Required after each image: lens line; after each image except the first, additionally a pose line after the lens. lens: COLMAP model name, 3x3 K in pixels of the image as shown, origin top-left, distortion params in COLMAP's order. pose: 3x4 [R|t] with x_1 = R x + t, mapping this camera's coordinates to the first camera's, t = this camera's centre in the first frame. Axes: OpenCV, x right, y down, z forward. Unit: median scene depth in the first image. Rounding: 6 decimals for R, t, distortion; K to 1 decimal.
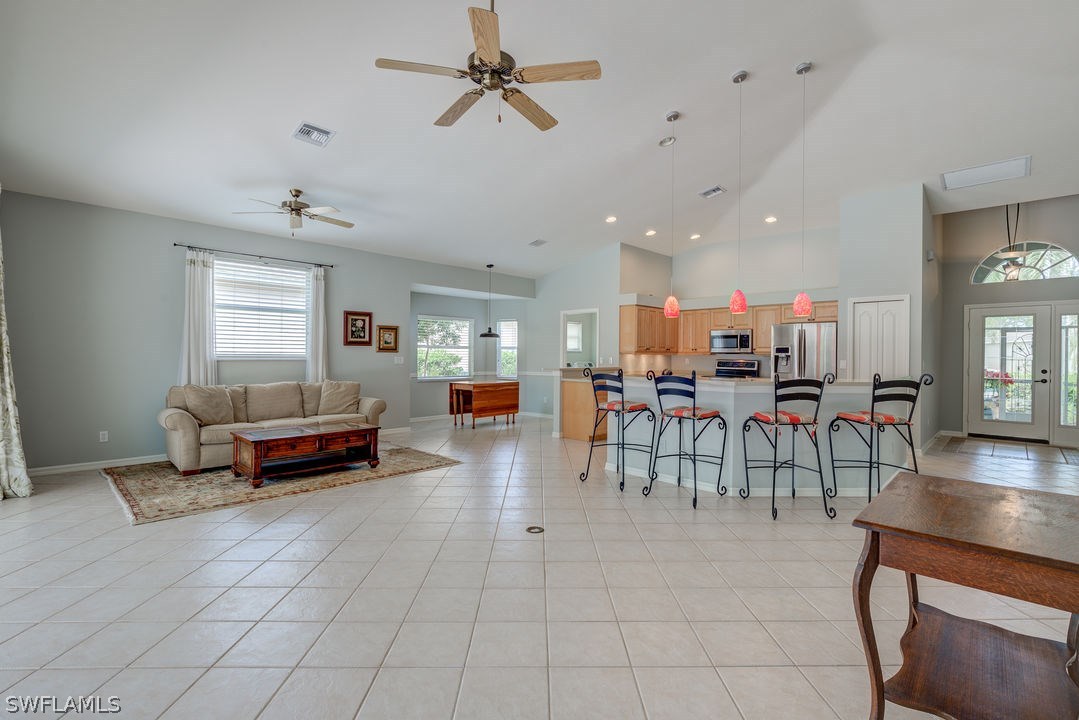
lens RADIAL K [[487.4, 0, 546.7], [0, 487.4, 358.5], [0, 0, 1]] dist [-0.009984, -0.000276]
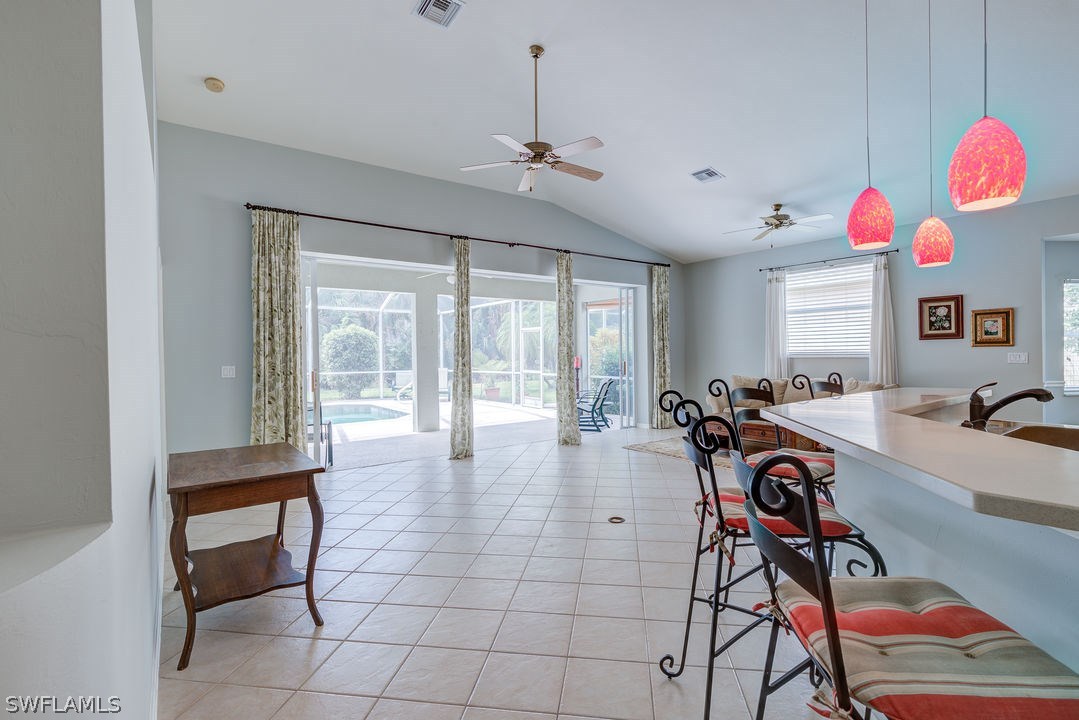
lens RADIAL K [[498.4, 0, 545.8], [0, 498.4, 358.1], [0, 0, 1]] dist [-0.007748, -0.000008]
pose [[-0.165922, 0.004277, -0.986130, 0.467421], [0.006561, 0.999973, 0.003233, -0.002378], [0.986117, -0.005933, -0.165945, 0.449721]]
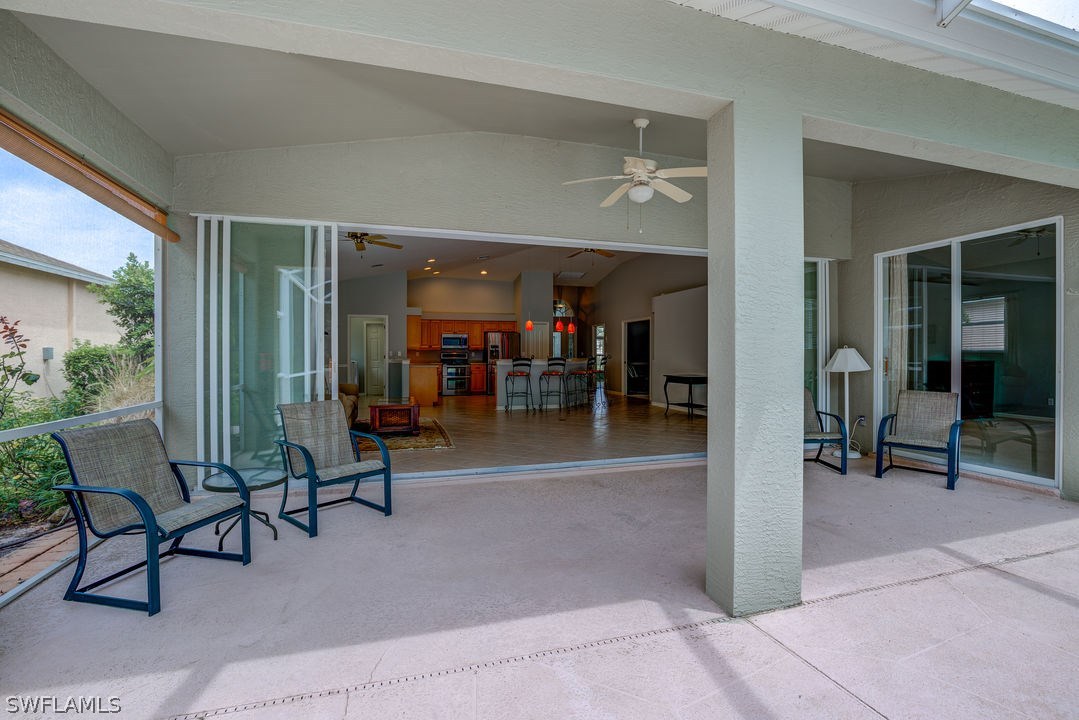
lens RADIAL K [[492.9, 0, 548.6], [0, 492.9, 356.6], [0, 0, 1]] dist [-0.032218, 0.000070]
pose [[0.478564, -0.012573, 0.877963, -0.965098], [0.011488, 0.999902, 0.008057, 0.006085], [-0.877978, 0.006231, 0.478661, -0.053953]]
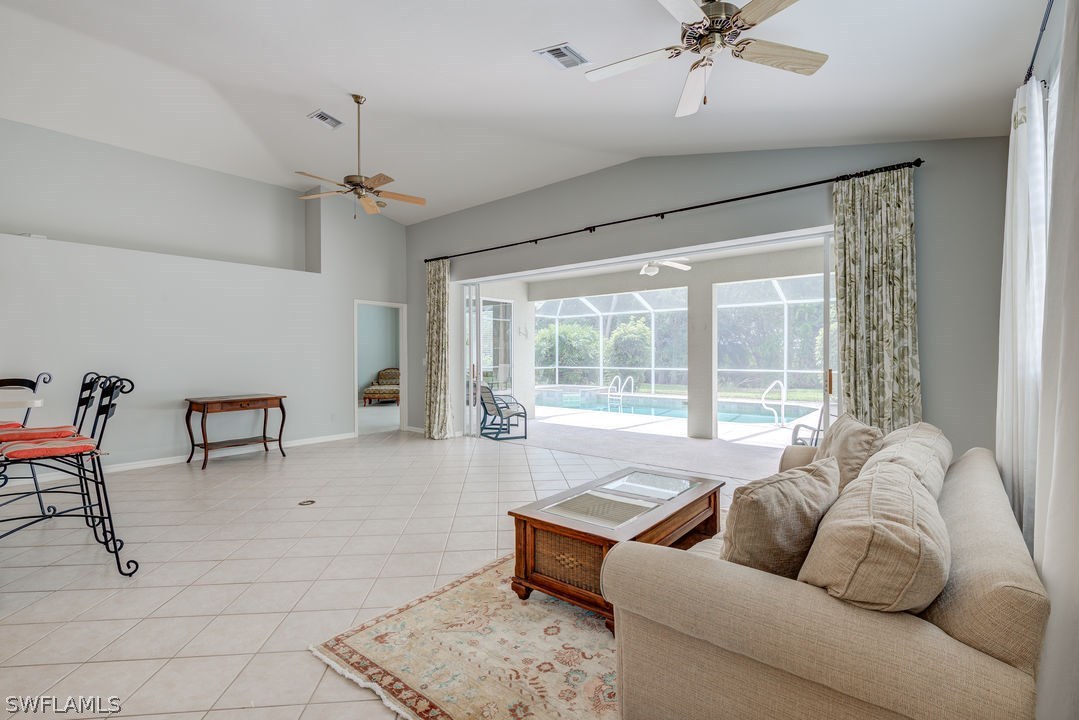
lens RADIAL K [[487.4, 0, 546.7], [0, 487.4, 358.5], [0, 0, 1]] dist [-0.009984, -0.000276]
pose [[-0.997180, -0.004445, -0.074919, -0.225407], [-0.005587, 0.999871, 0.015041, -0.010077], [0.074843, 0.015417, -0.997076, 0.970198]]
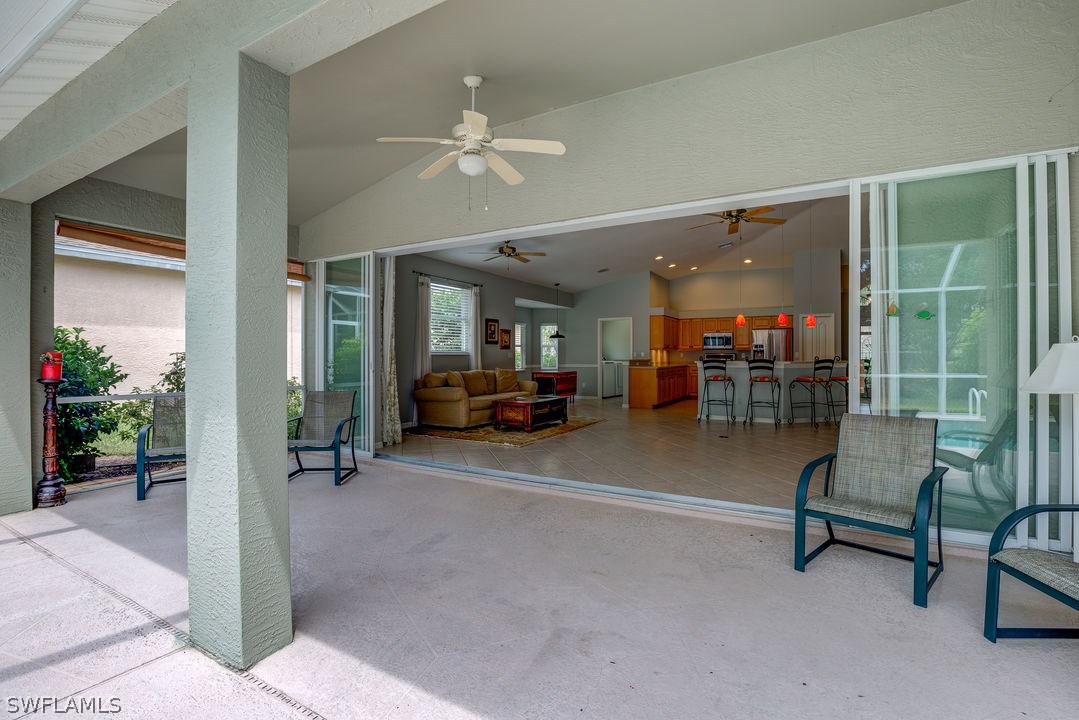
lens RADIAL K [[492.9, 0, 548.6], [0, 492.9, 356.6], [0, 0, 1]] dist [-0.032218, 0.000070]
pose [[0.967456, -0.008916, 0.252881, -0.523657], [0.010021, 0.999945, -0.003083, 0.012064], [-0.252839, 0.005516, 0.967493, -0.322766]]
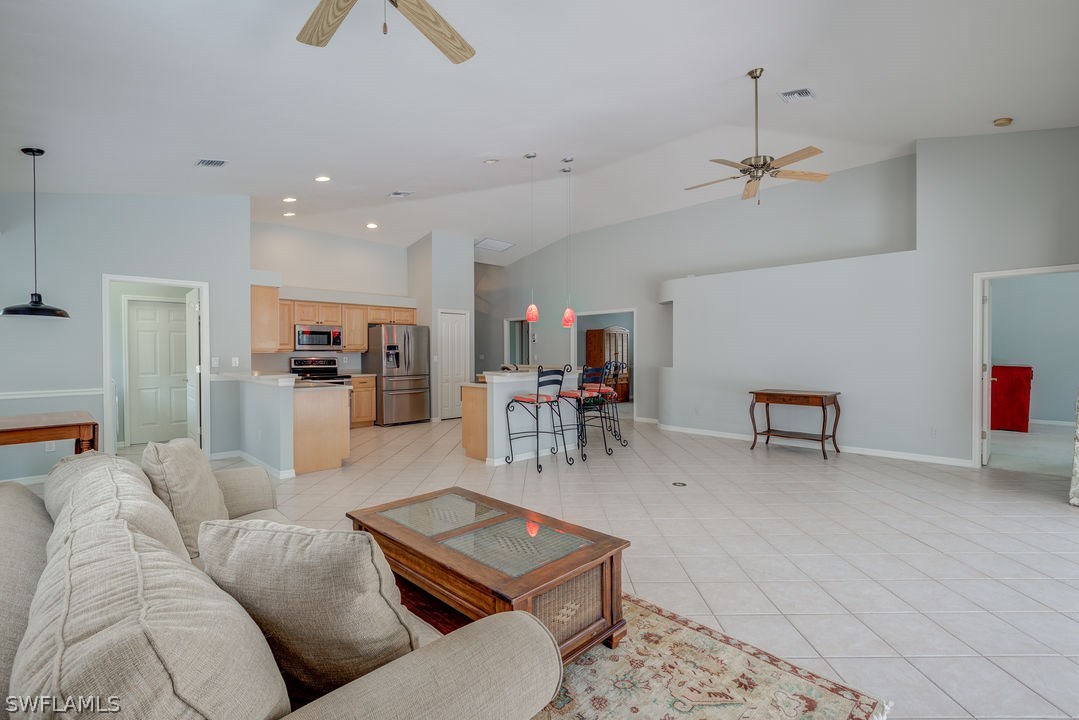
lens RADIAL K [[482.6, 0, 545.6], [0, 482.6, 358.3], [0, 0, 1]] dist [-0.010045, 0.000537]
pose [[0.015898, -0.019494, 0.999684, -0.585057], [0.009728, 0.999766, 0.019341, -0.010053], [-0.999826, 0.009418, 0.016084, 0.584903]]
